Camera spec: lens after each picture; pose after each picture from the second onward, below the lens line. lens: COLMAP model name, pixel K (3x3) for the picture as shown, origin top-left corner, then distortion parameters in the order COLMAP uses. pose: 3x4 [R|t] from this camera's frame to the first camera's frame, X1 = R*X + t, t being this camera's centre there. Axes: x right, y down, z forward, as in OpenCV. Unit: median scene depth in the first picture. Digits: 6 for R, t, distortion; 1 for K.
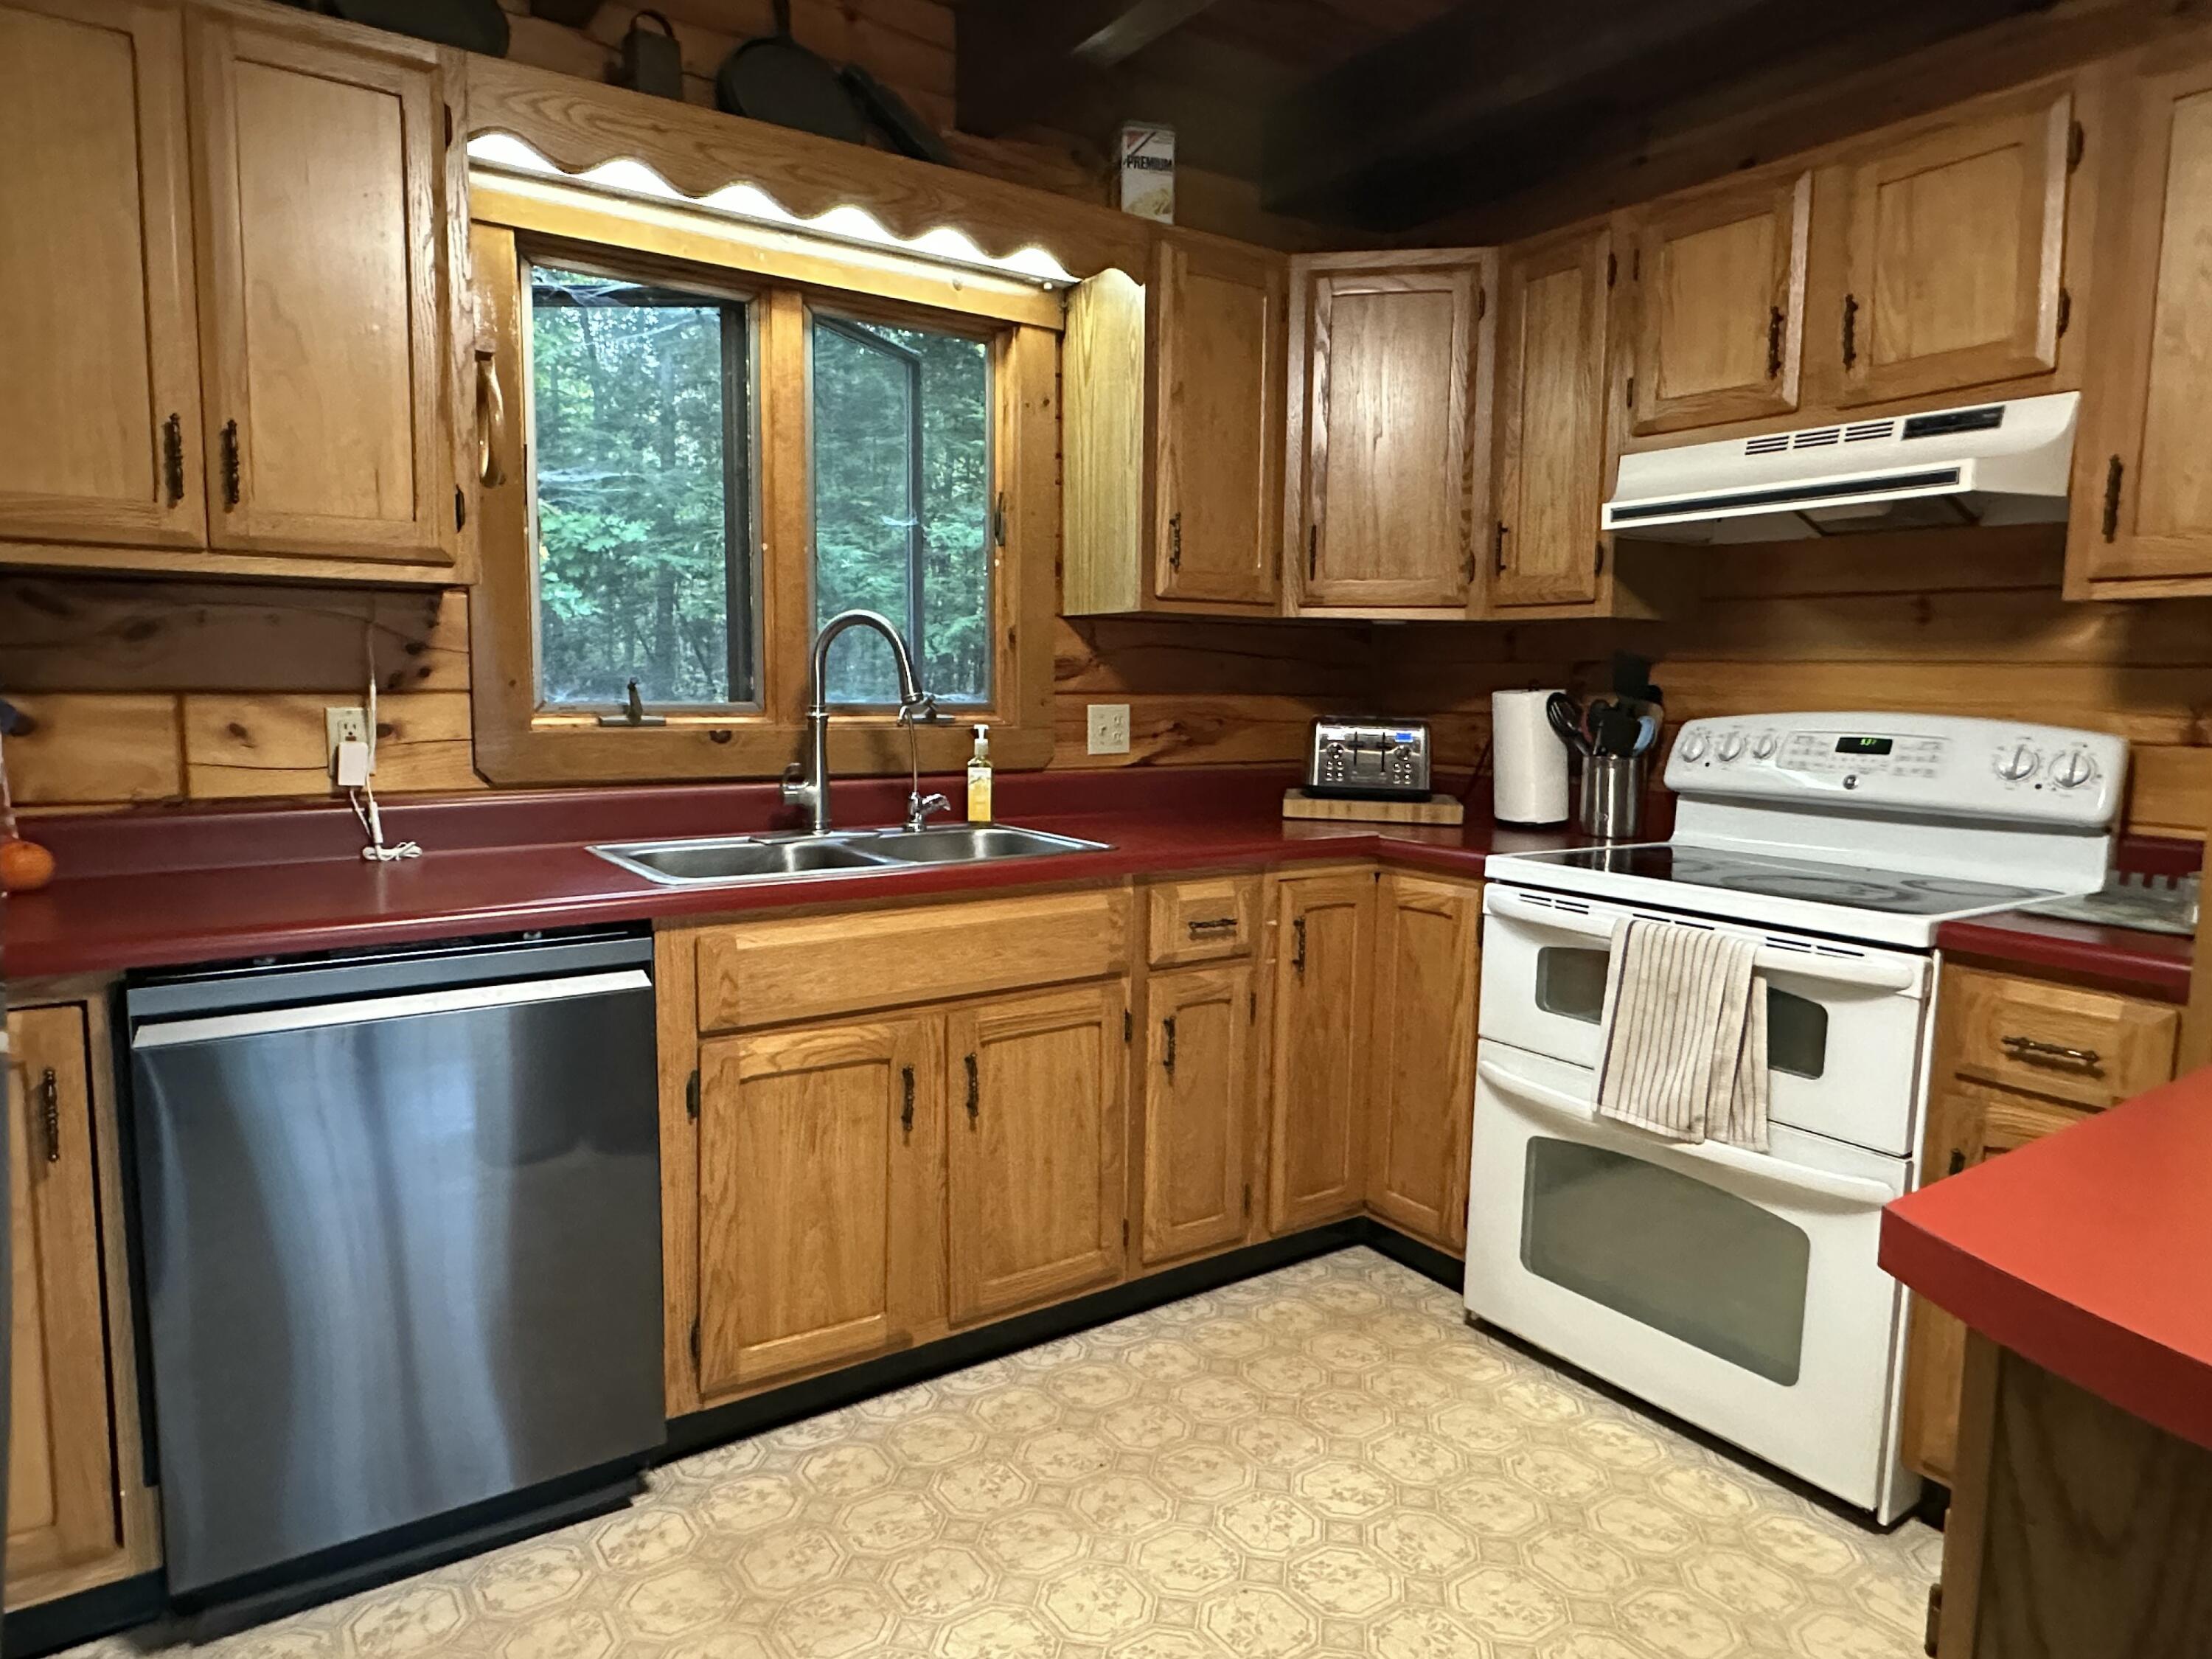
lens RADIAL K [[1357.0, 0, 1104.8], [0, 1357.0, 825.9], [0, 0, 1]] dist [-0.000818, -0.000022]
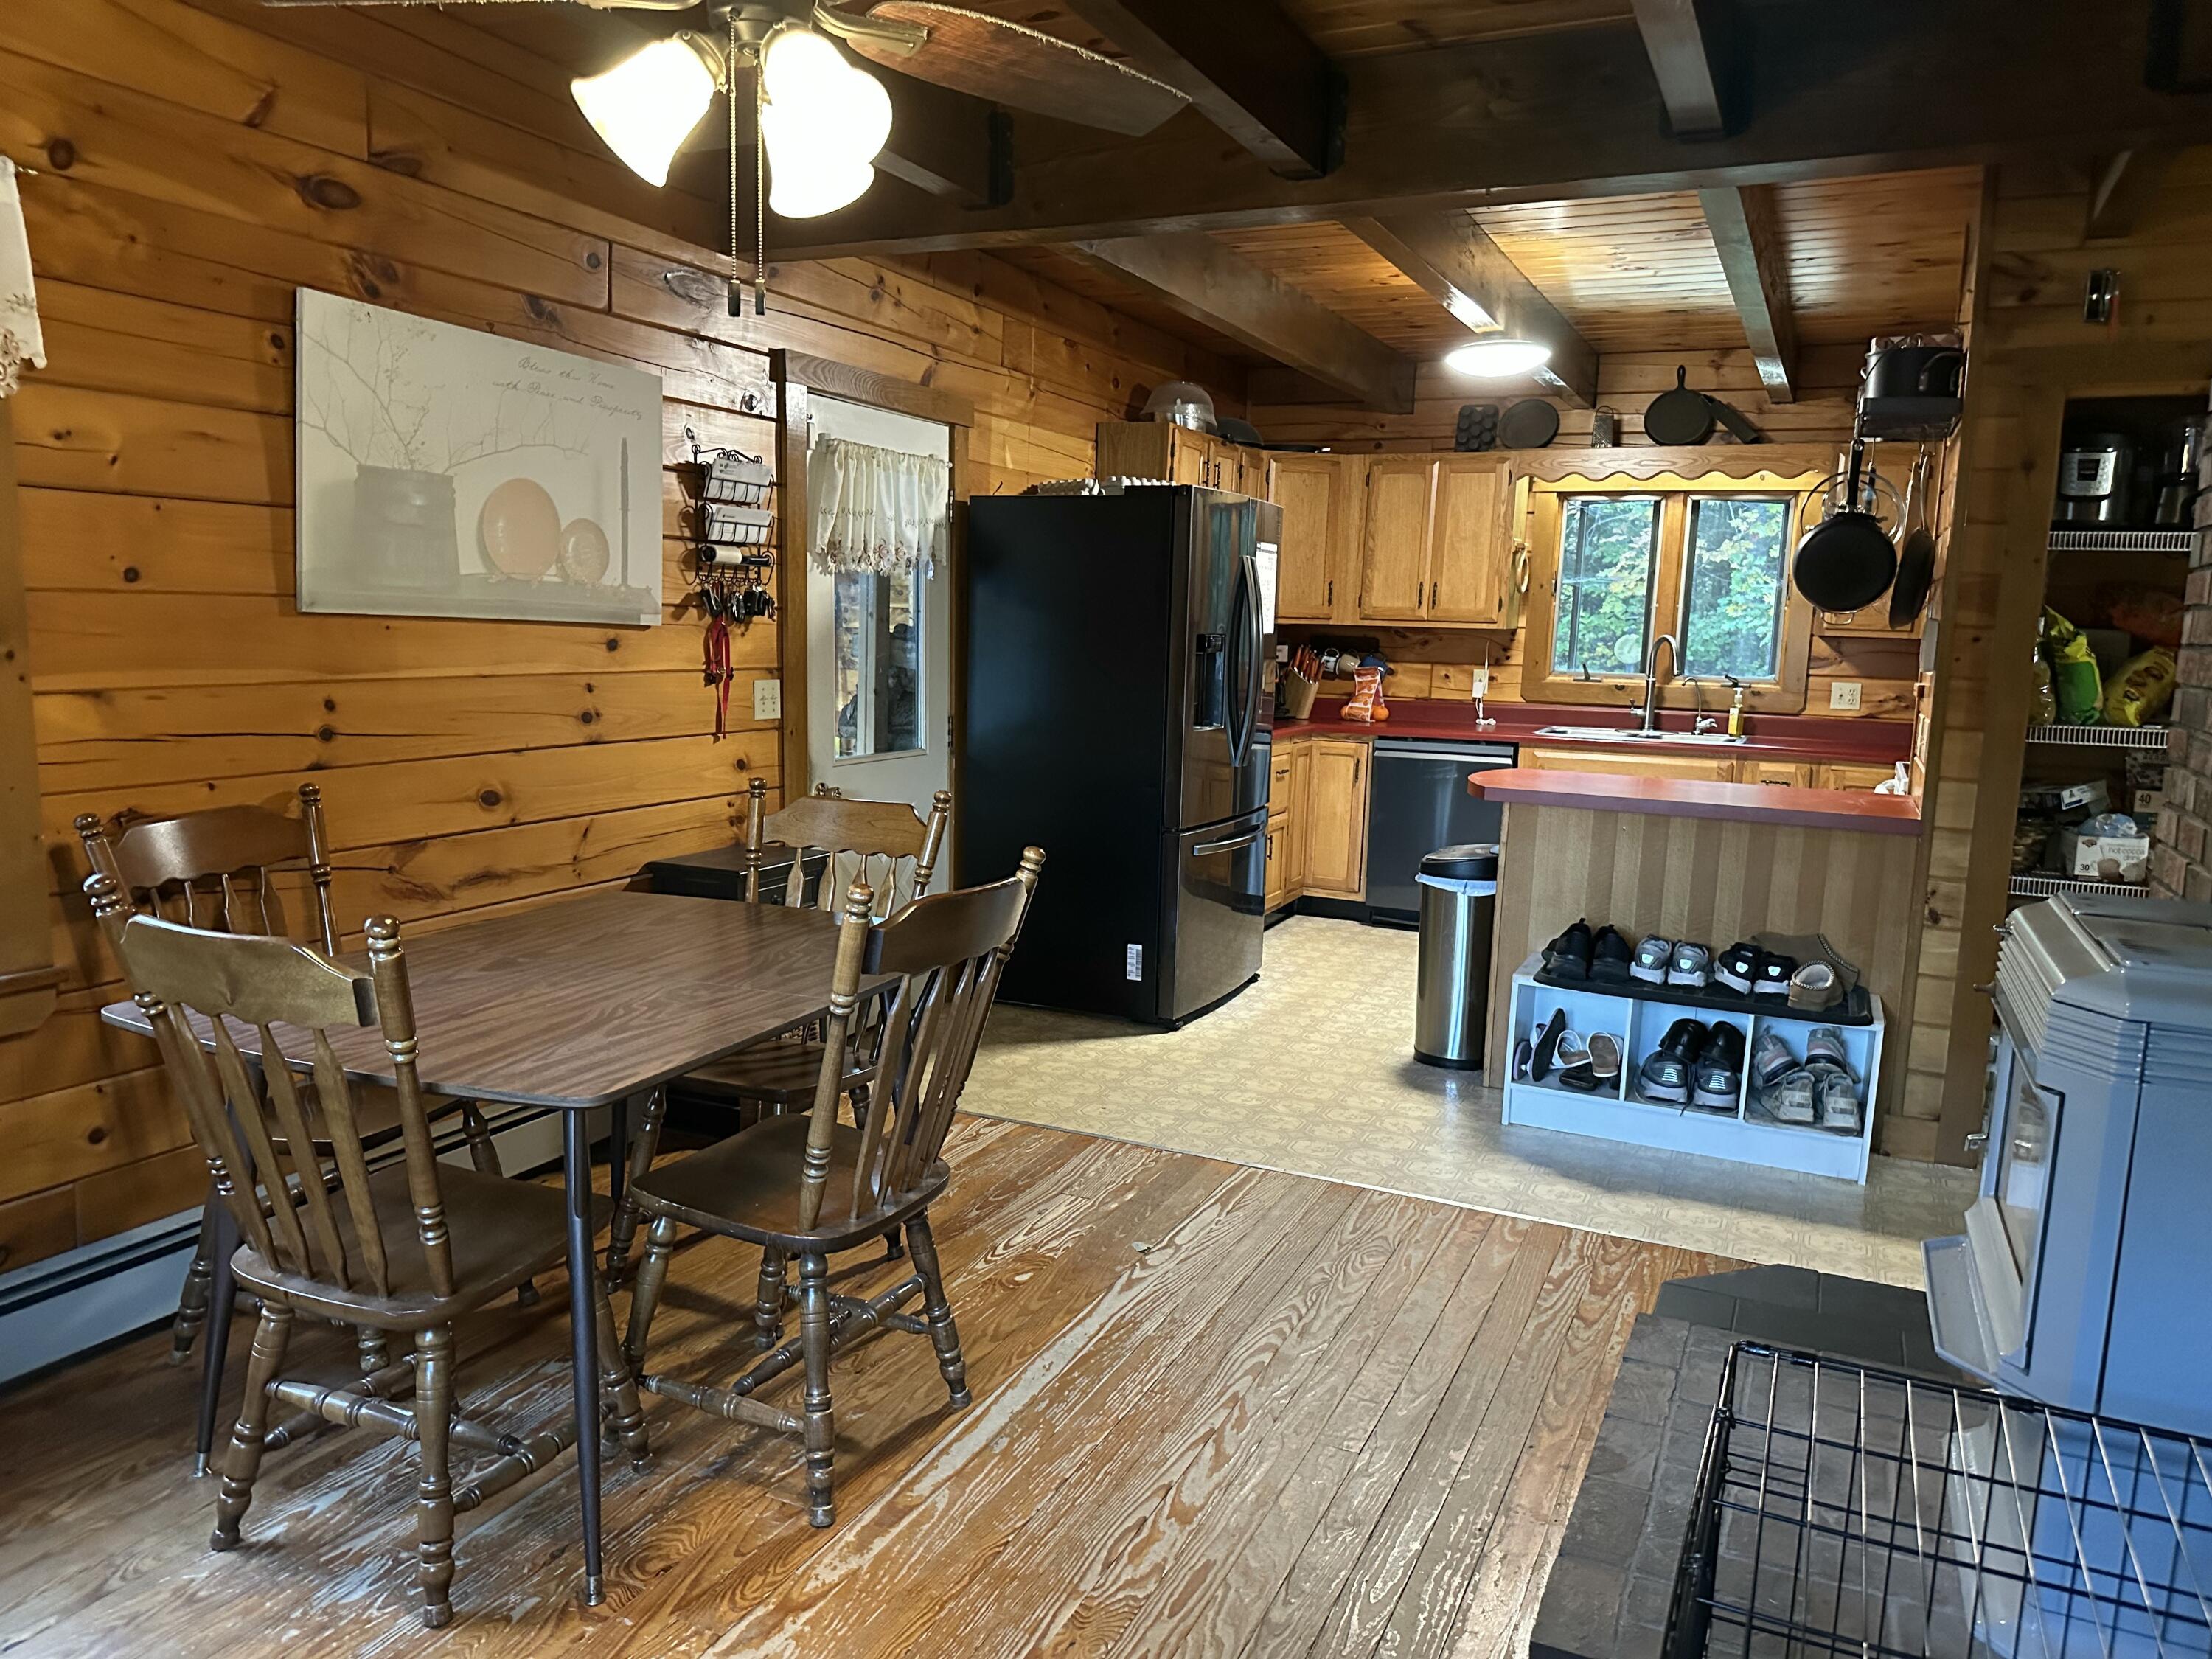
lens RADIAL K [[1536.2, 0, 1083.4], [0, 1536.2, 826.9], [0, 0, 1]] dist [0.039989, -0.045215]
pose [[0.502328, 0.120113, -0.856294, 1.794623], [-0.112232, 0.990985, 0.073168, 0.093511], [0.857363, 0.059349, 0.511280, -1.317192]]
